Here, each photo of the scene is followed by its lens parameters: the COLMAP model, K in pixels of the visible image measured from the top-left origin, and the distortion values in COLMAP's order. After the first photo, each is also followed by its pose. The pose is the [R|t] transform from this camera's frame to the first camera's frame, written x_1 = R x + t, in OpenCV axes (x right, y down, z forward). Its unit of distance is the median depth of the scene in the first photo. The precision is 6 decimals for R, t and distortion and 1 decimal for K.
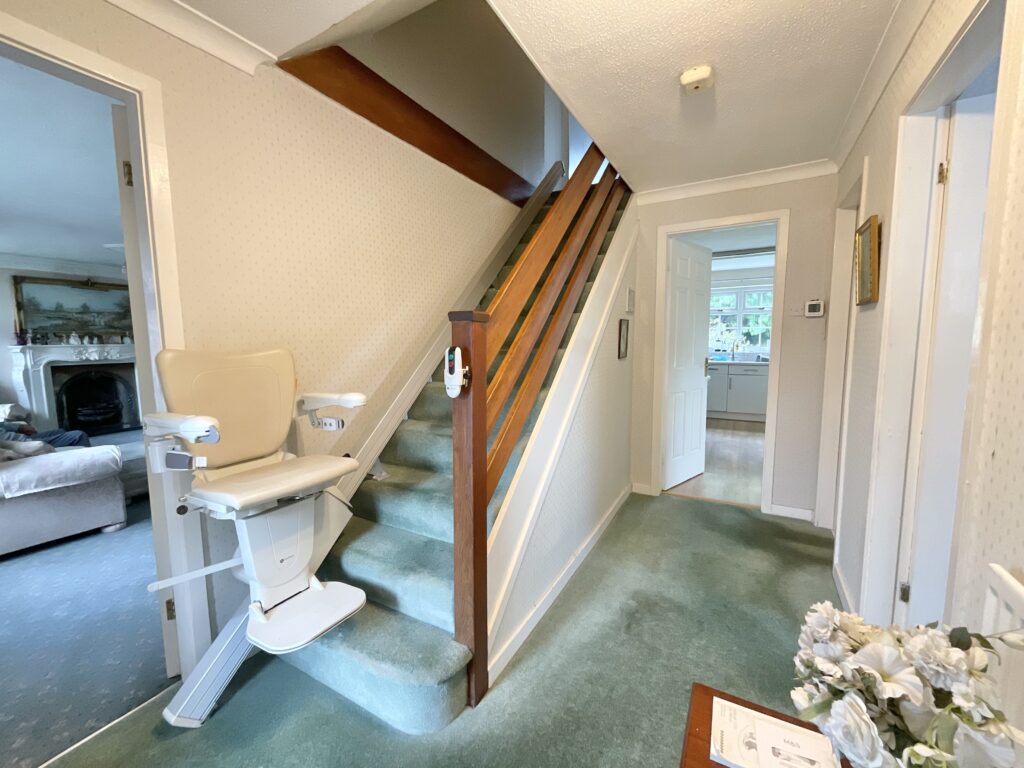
lens RADIAL K [[411.0, 0, 512.6], [0, 411.0, 385.1], [0, 0, 1]] dist [-0.000045, 0.000016]
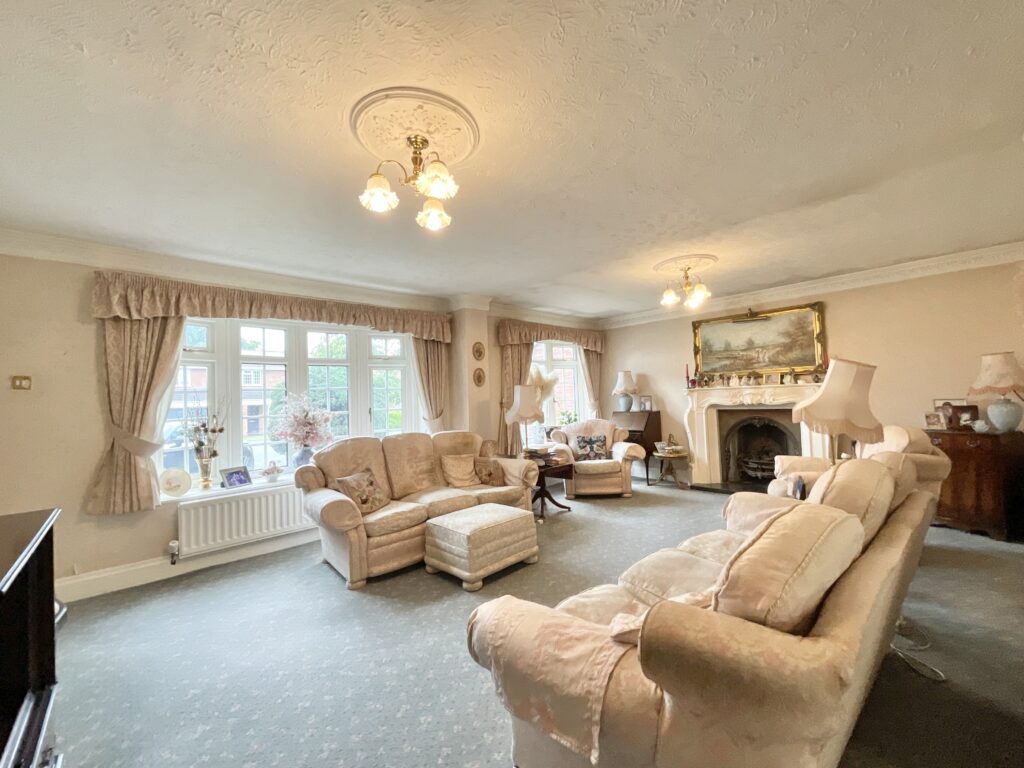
lens RADIAL K [[411.0, 0, 512.3], [0, 411.0, 382.8], [0, 0, 1]] dist [-0.000045, 0.000016]
pose [[-0.310017, -0.001498, -0.950730, -0.066770], [-0.056937, 0.998233, 0.016994, -0.093445], [0.949025, 0.059400, -0.309554, 0.817272]]
